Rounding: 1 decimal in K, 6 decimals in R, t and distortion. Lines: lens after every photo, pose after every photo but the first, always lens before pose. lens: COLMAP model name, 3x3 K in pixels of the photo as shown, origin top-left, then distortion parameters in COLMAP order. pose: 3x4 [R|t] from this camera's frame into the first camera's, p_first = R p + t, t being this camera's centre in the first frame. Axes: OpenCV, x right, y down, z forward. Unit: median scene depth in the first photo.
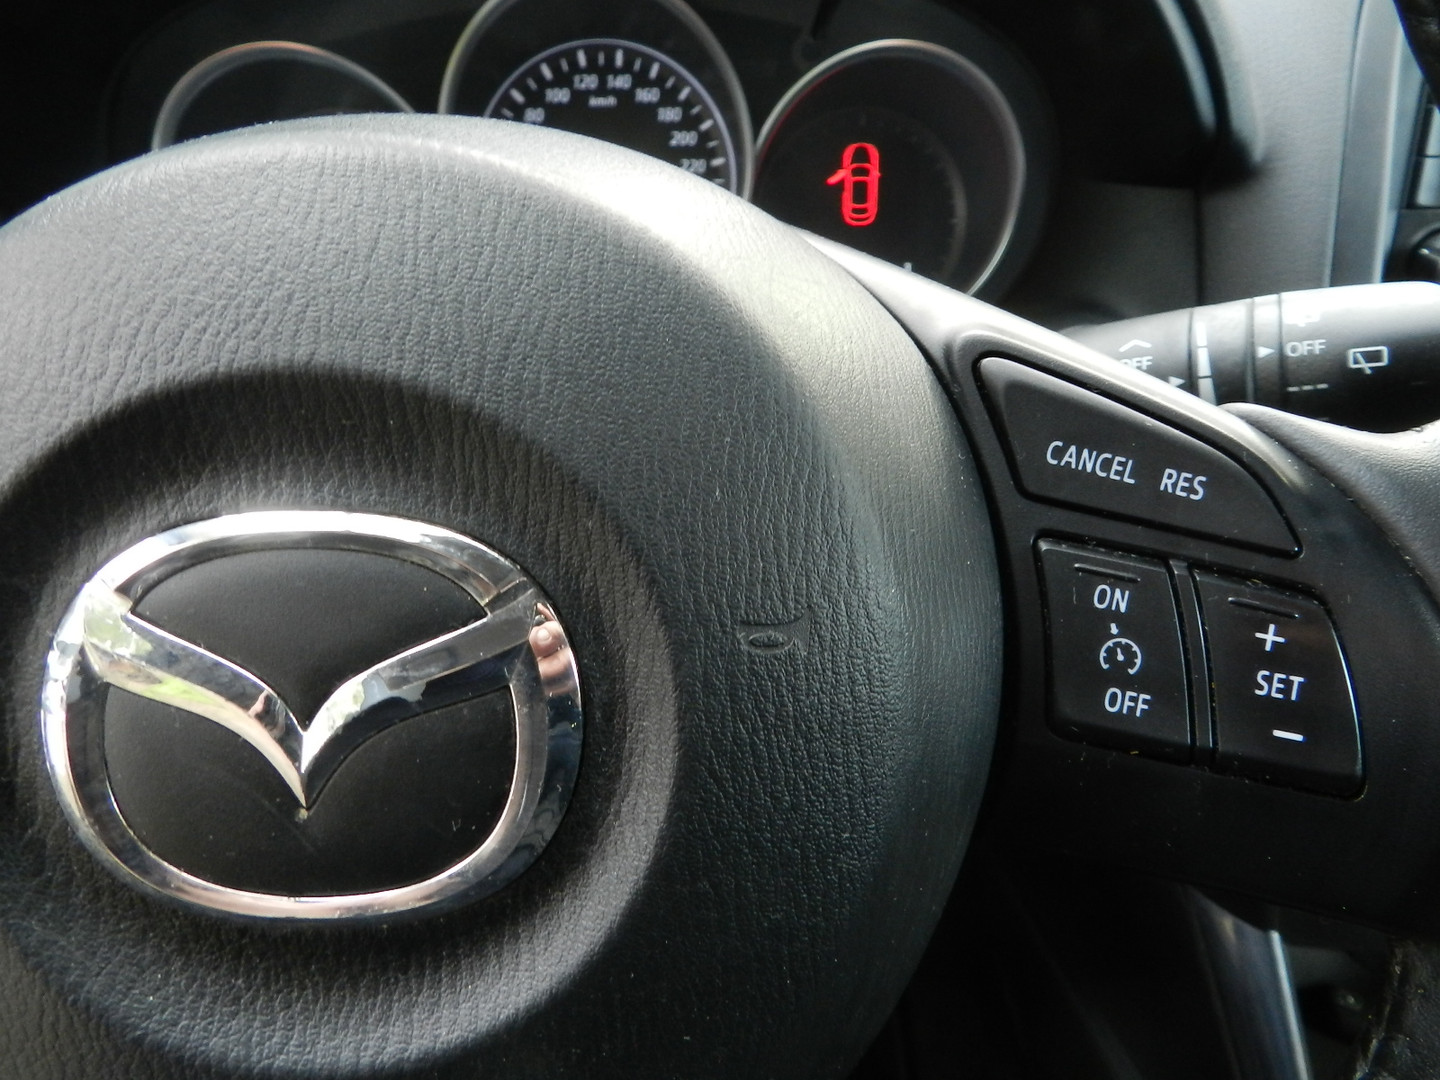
lens RADIAL K [[959.6, 0, 720.0], [0, 959.6, 540.0], [0, 0, 1]] dist [0.016952, -0.033845]
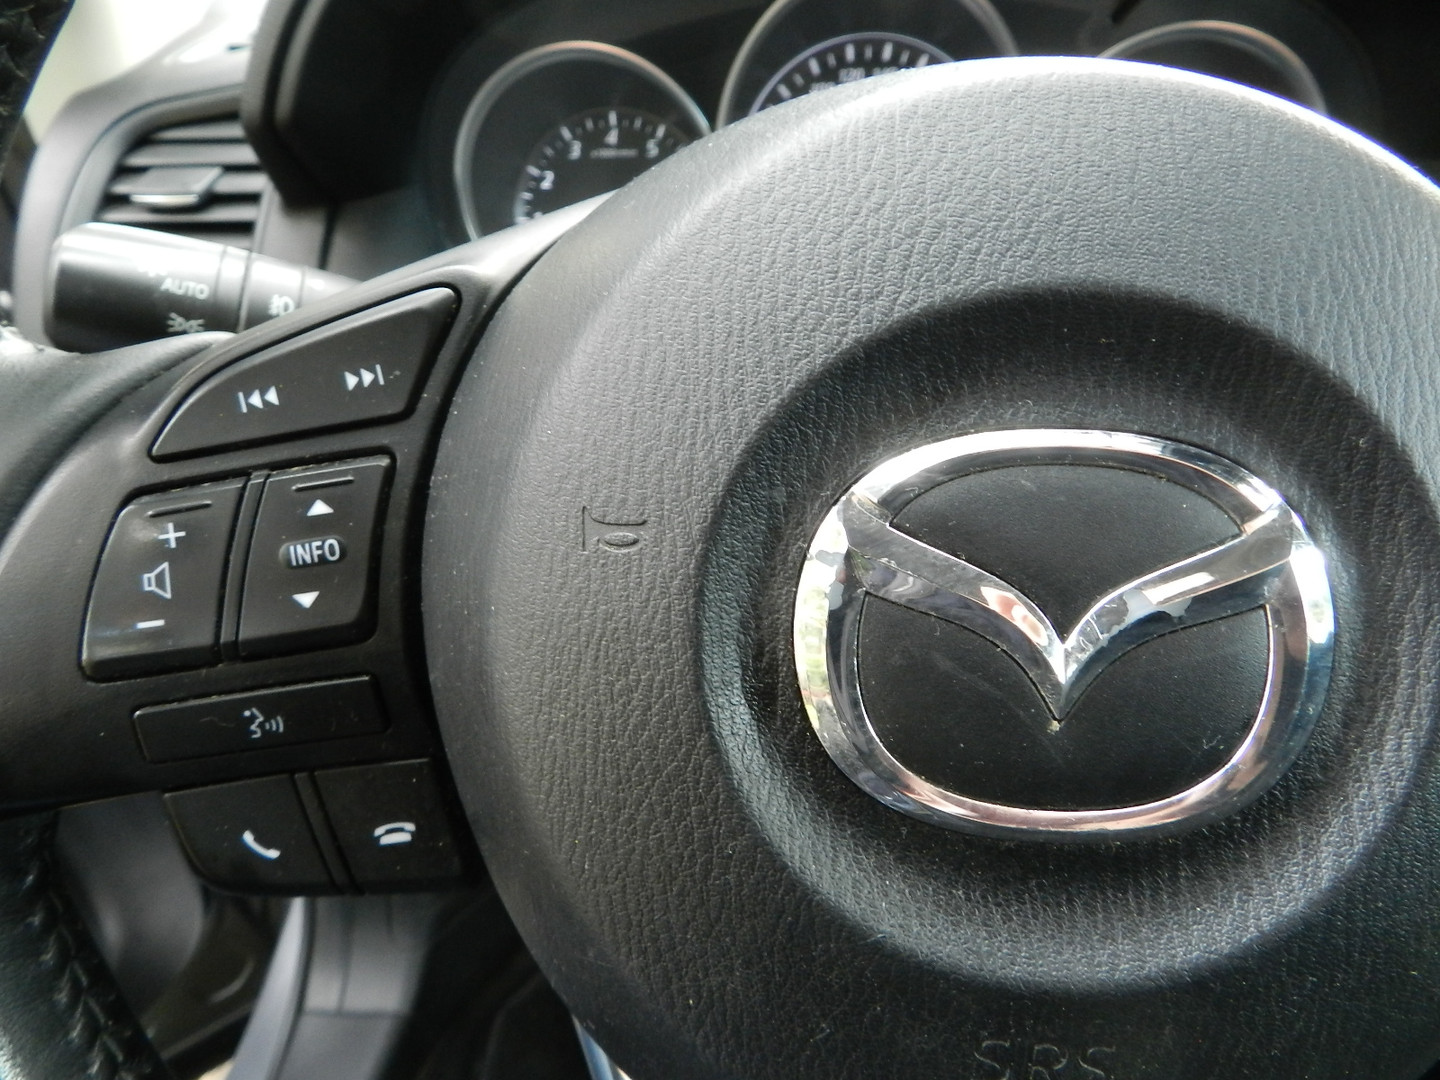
lens RADIAL K [[959.6, 0, 720.0], [0, 959.6, 540.0], [0, 0, 1]] dist [0.016952, -0.033845]
pose [[0.994464, 0.016592, -0.103758, -0.687483], [-0.018002, 0.999758, -0.012667, 0.108626], [0.103523, 0.014465, 0.994522, -0.049734]]
